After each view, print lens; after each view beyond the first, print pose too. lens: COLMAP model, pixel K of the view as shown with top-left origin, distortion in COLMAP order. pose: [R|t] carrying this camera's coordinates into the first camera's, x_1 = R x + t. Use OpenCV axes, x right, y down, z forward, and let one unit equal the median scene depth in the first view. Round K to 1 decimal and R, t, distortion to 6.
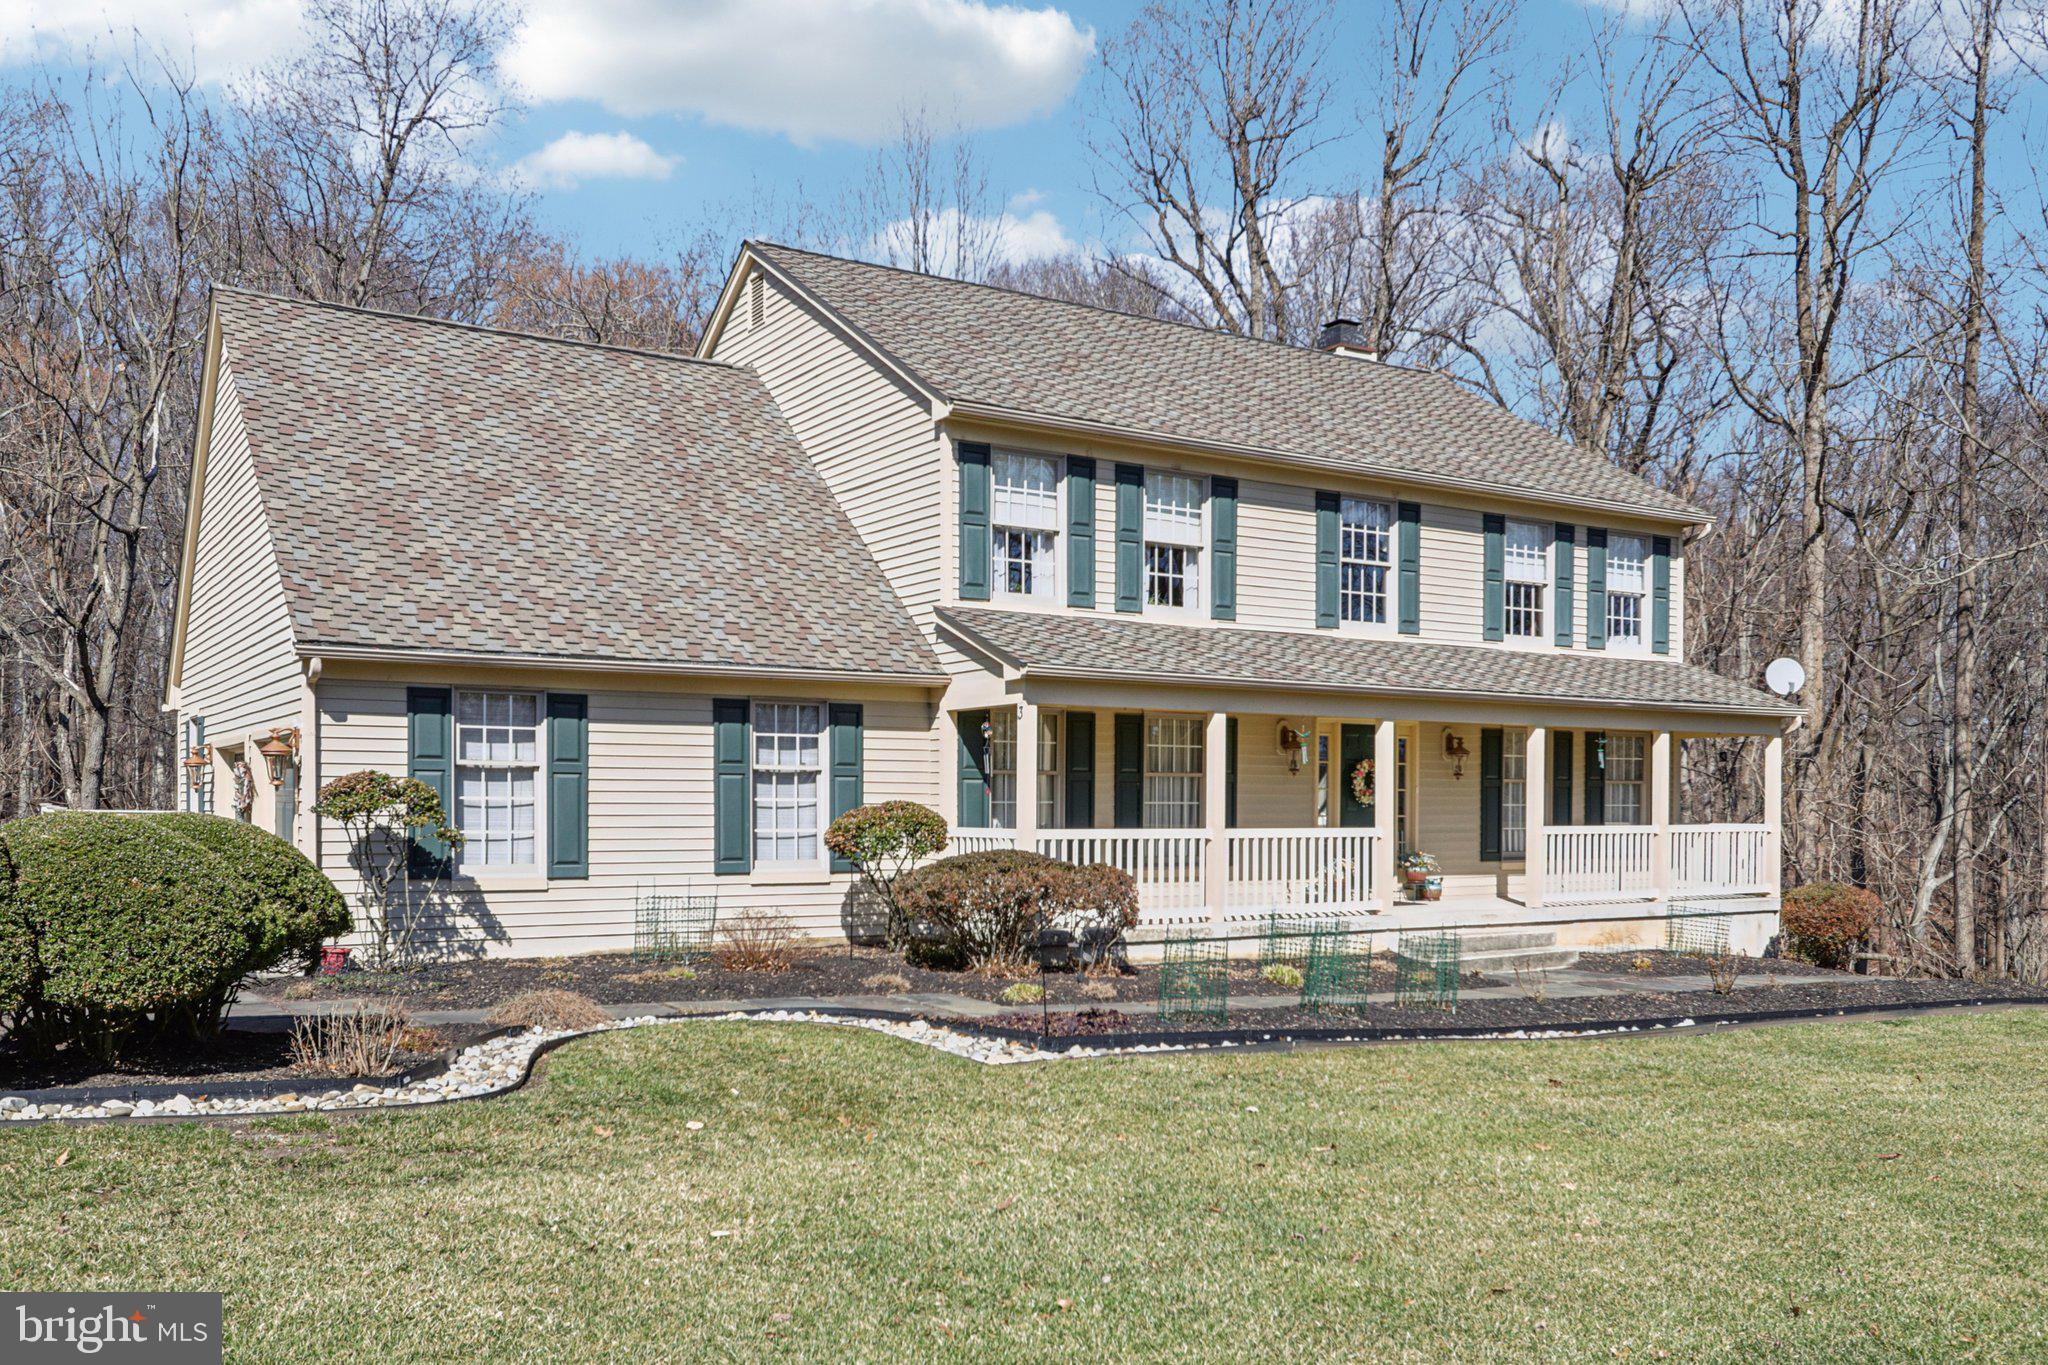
lens RADIAL K [[1742.2, 0, 1031.6], [0, 1742.2, 824.8], [0, 0, 1]] dist [0.002958, -0.016559]
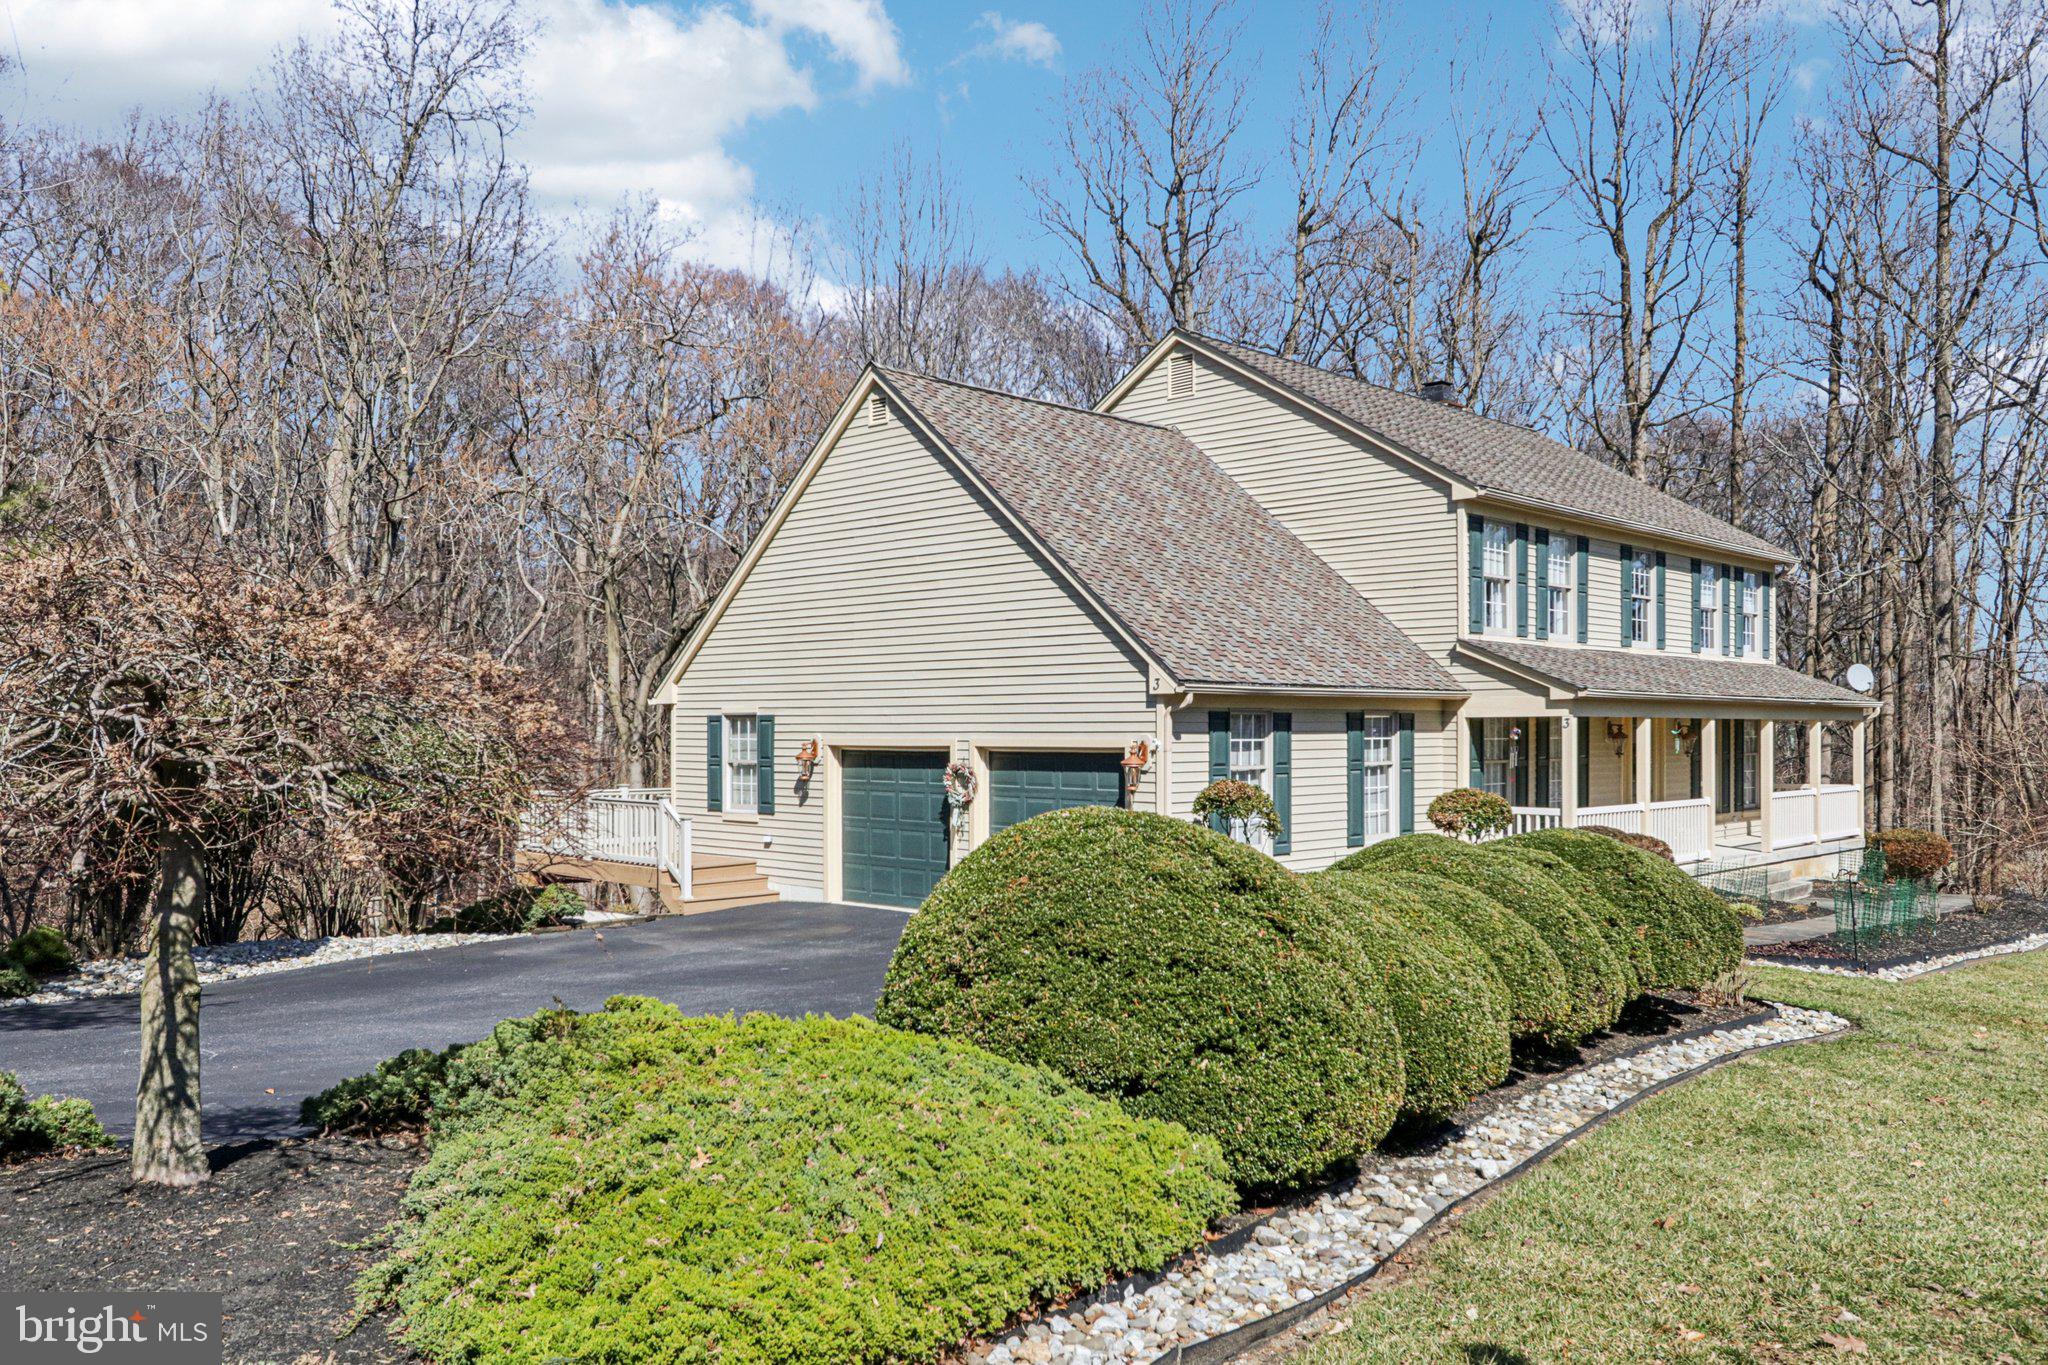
lens RADIAL K [[1645.1, 0, 1016.6], [0, 1645.1, 734.6], [0, 0, 1]] dist [-0.003887, 0.013136]
pose [[0.969403, -0.006921, 0.245377, -0.681686], [0.008632, 0.999945, -0.005895, -0.047654], [-0.245323, 0.007833, 0.969410, -0.129431]]
